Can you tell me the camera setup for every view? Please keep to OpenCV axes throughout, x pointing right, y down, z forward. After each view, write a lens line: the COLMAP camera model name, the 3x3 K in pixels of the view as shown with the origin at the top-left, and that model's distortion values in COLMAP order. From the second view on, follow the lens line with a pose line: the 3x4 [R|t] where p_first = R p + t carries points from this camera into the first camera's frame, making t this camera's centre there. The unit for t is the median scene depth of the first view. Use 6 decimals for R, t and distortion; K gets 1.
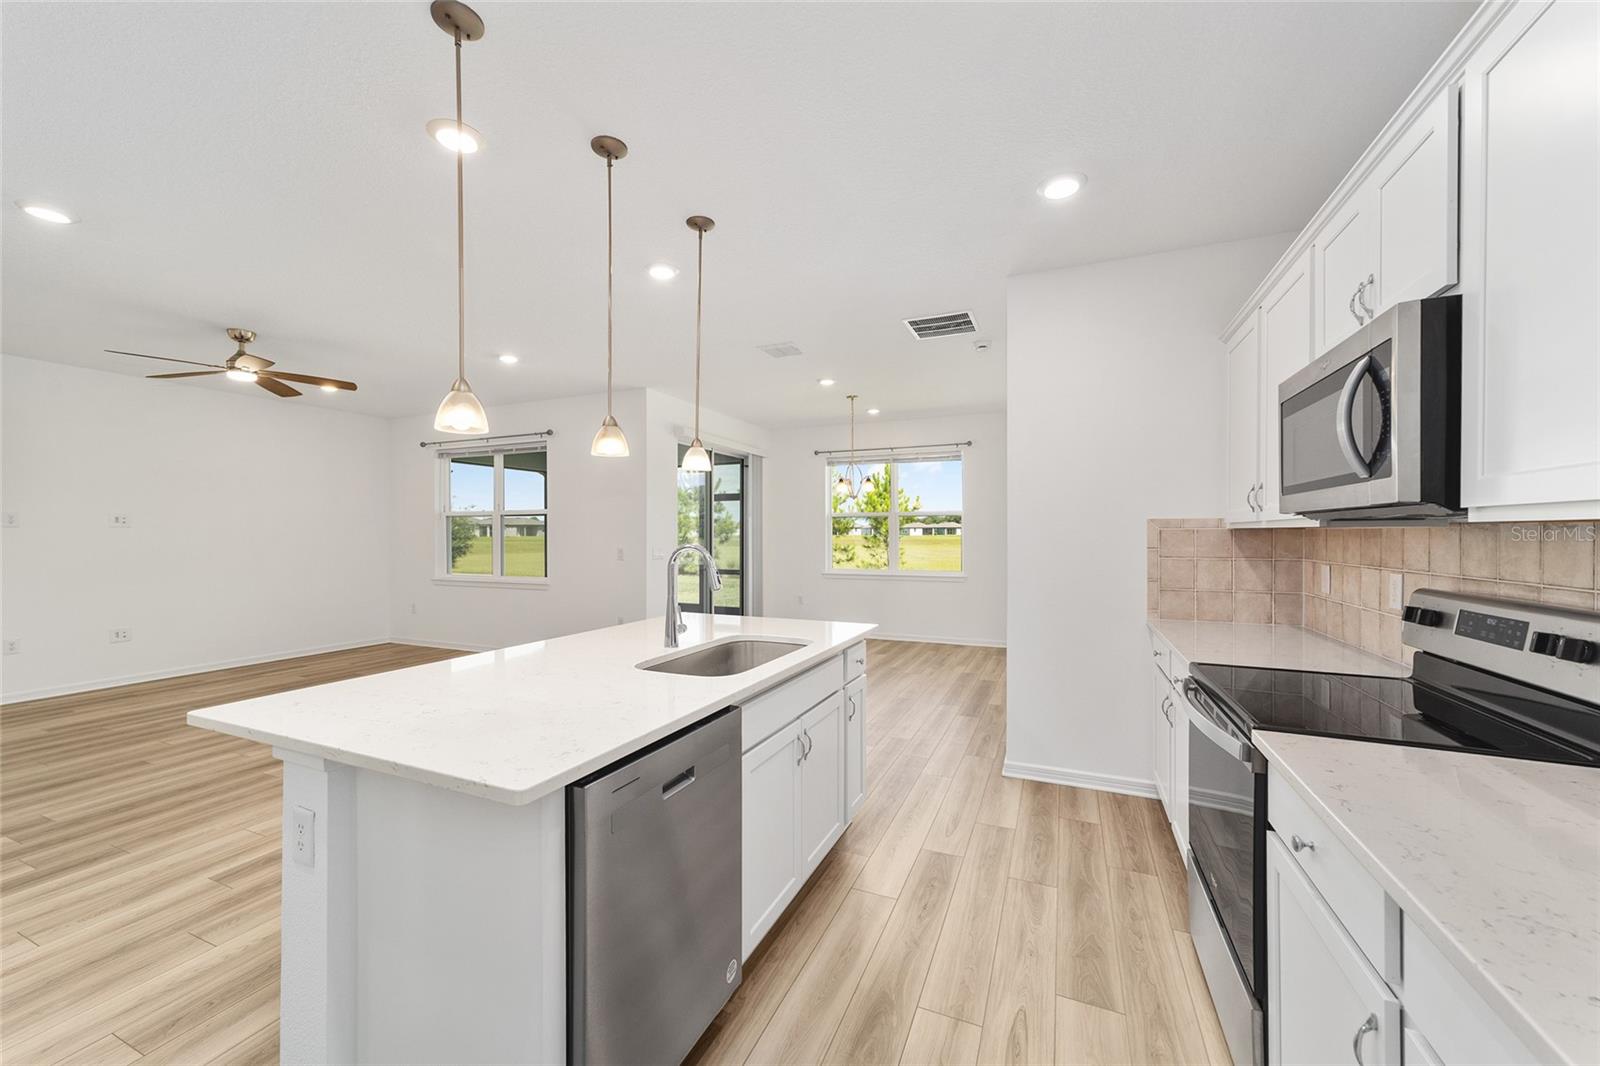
lens RADIAL K [[609.7, 0, 794.1], [0, 609.7, 533.9], [0, 0, 1]] dist [-0.008005, 0.007454]
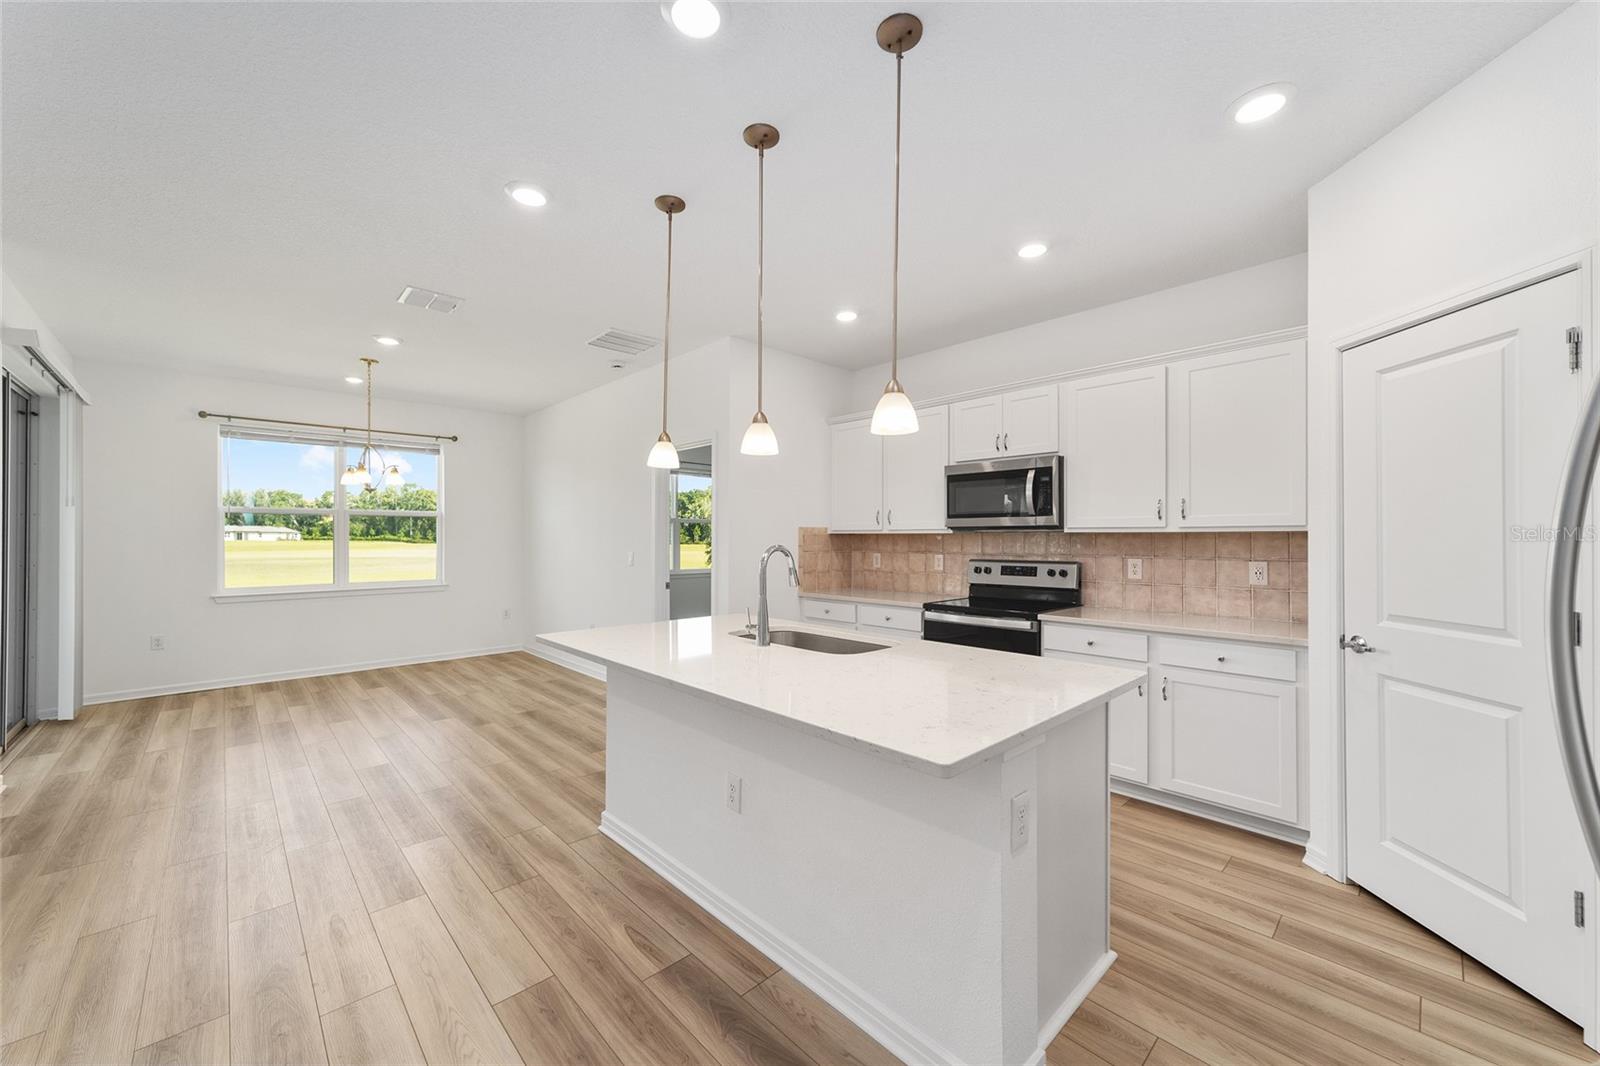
lens RADIAL K [[609.7, 0, 794.1], [0, 609.7, 533.9], [0, 0, 1]] dist [-0.008005, 0.007454]
pose [[0.384728, 0.006963, 0.923004, -0.618605], [0.001190, 0.999967, -0.008039, 0.003569], [-0.923029, 0.004191, 0.384707, 0.306602]]
